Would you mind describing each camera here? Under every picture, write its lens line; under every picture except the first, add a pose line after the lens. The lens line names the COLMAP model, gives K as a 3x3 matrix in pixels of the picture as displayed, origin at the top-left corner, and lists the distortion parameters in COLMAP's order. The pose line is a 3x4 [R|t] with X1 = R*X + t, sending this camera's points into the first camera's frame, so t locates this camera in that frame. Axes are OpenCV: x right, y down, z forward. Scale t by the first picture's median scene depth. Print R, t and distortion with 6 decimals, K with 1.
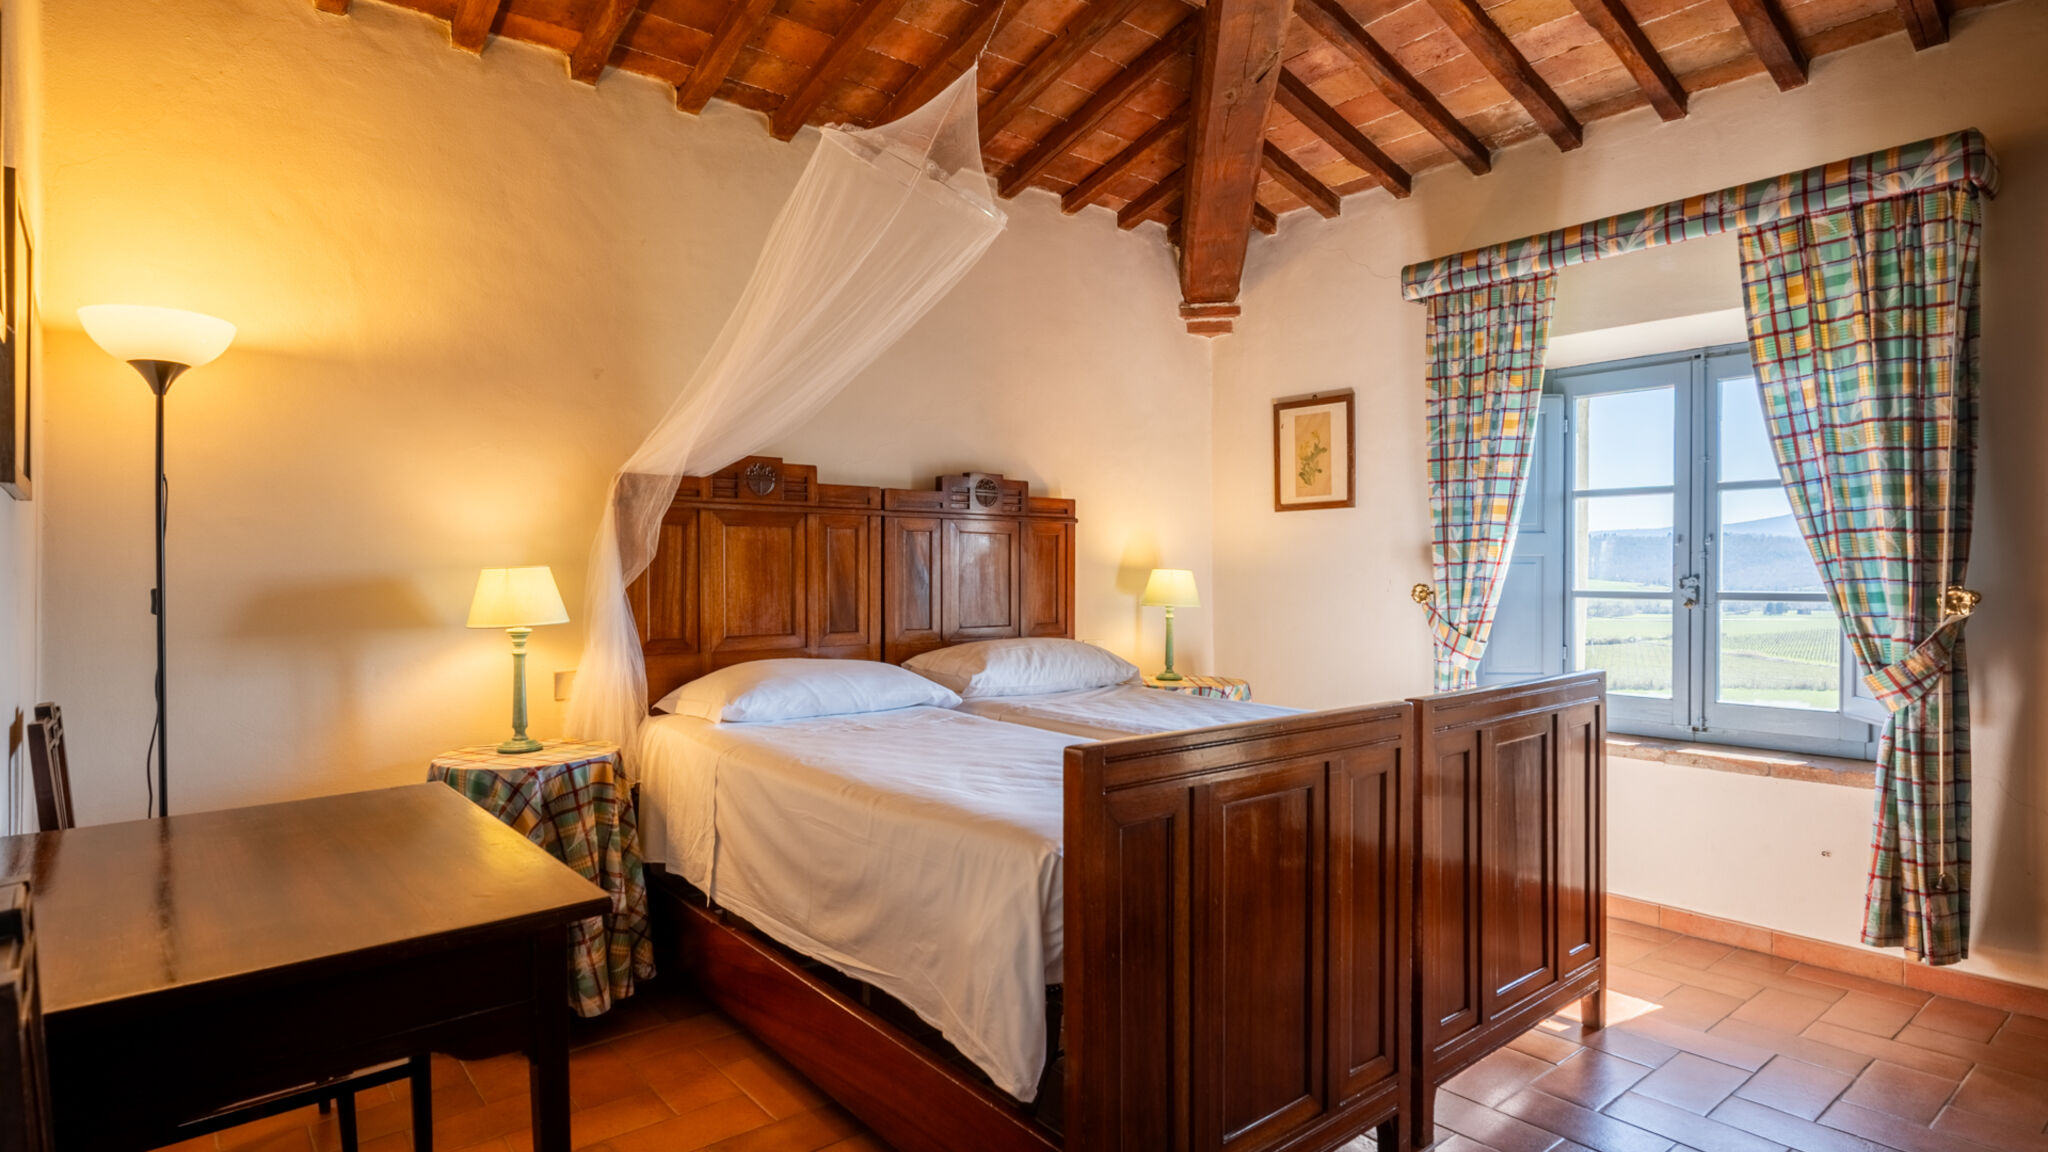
lens RADIAL K [[1070.7, 0, 1024.0], [0, 1070.7, 576.0], [0, 0, 1]] dist [-0.000367, 0.000005]
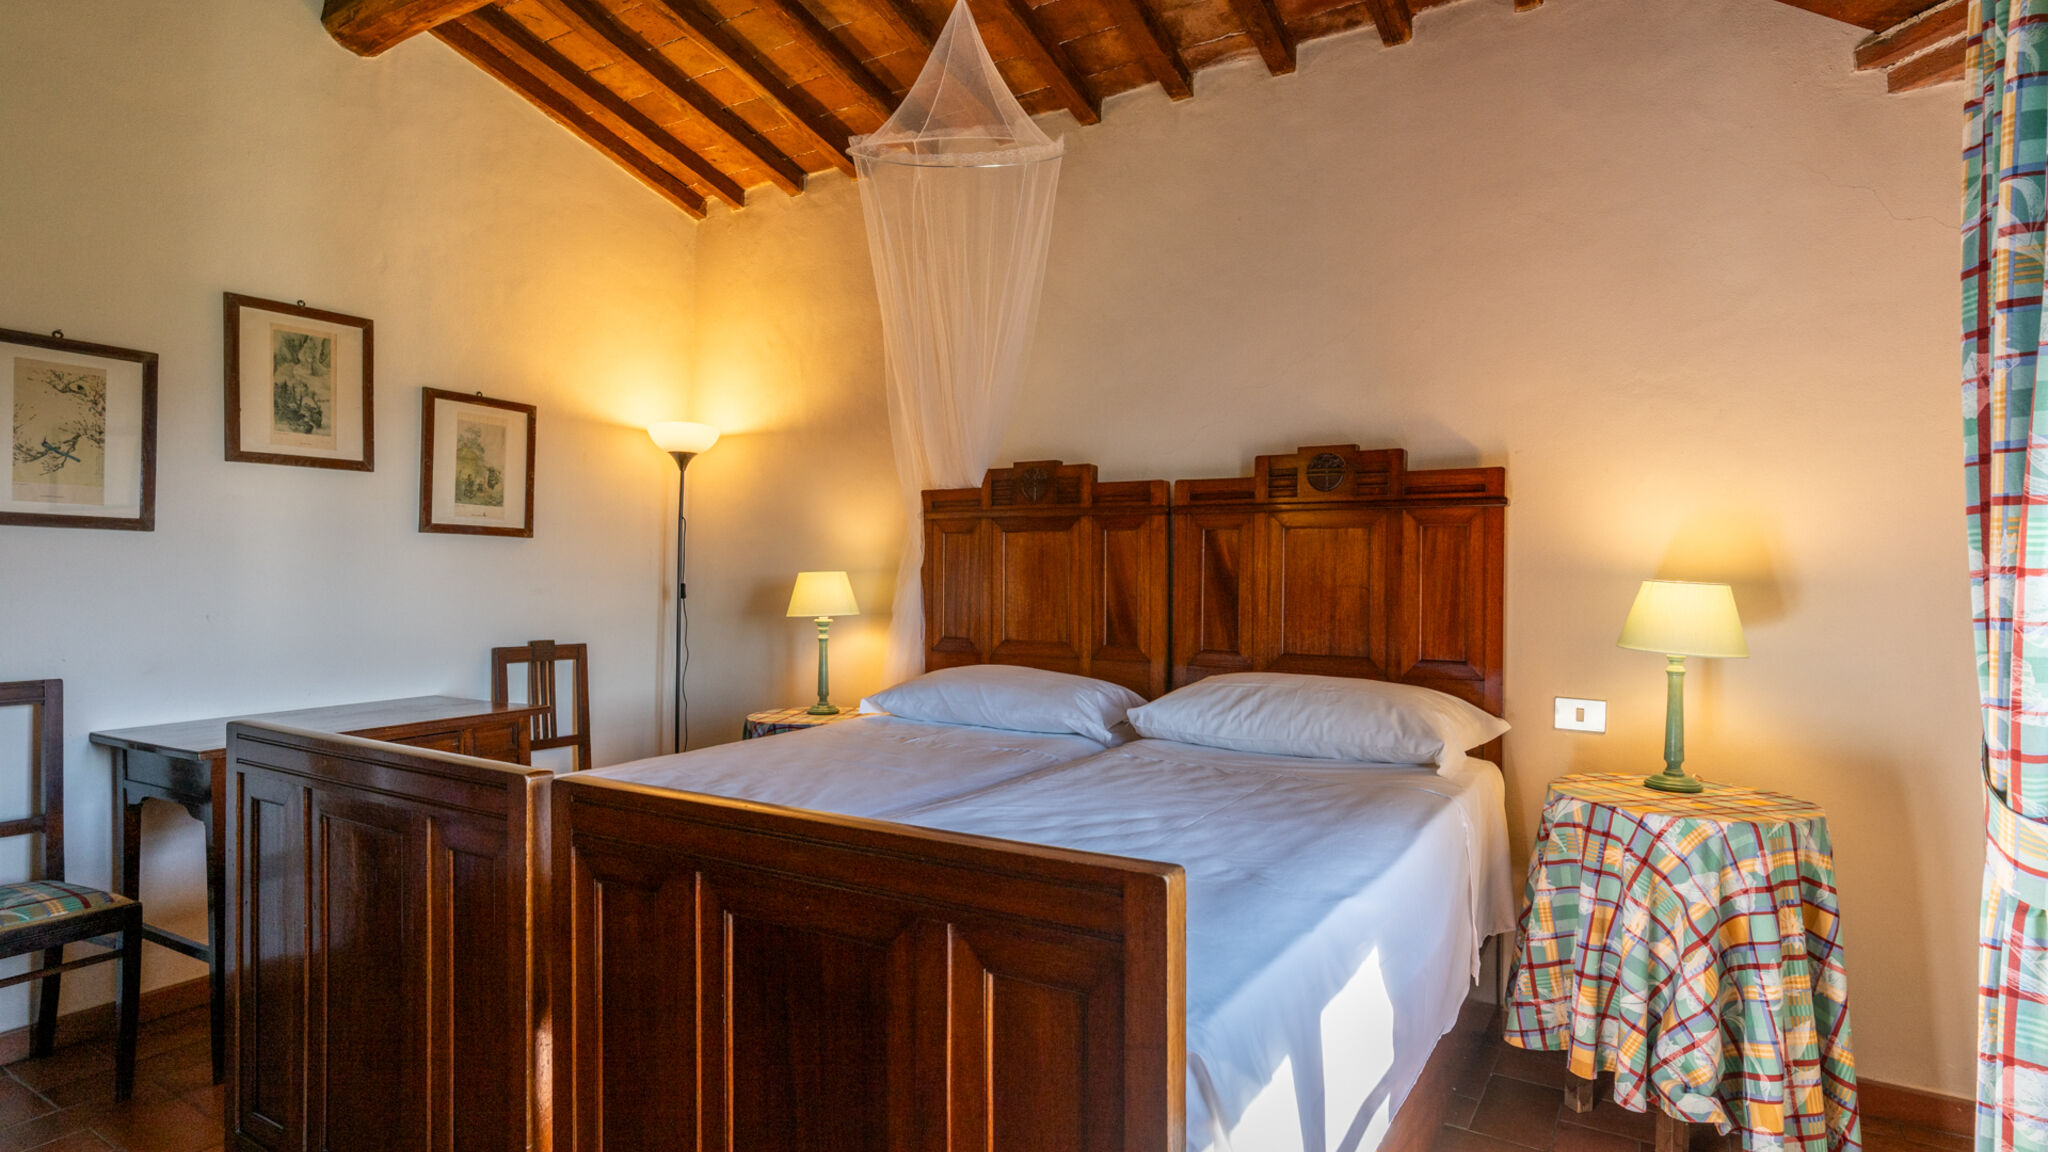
lens RADIAL K [[1070.7, 0, 1024.0], [0, 1070.7, 576.0], [0, 0, 1]] dist [-0.000367, 0.000005]
pose [[0.313434, 0.008247, -0.949574, 0.682438], [-0.011534, 0.999922, 0.004877, -0.010099], [0.949540, 0.009424, 0.313505, 0.666438]]
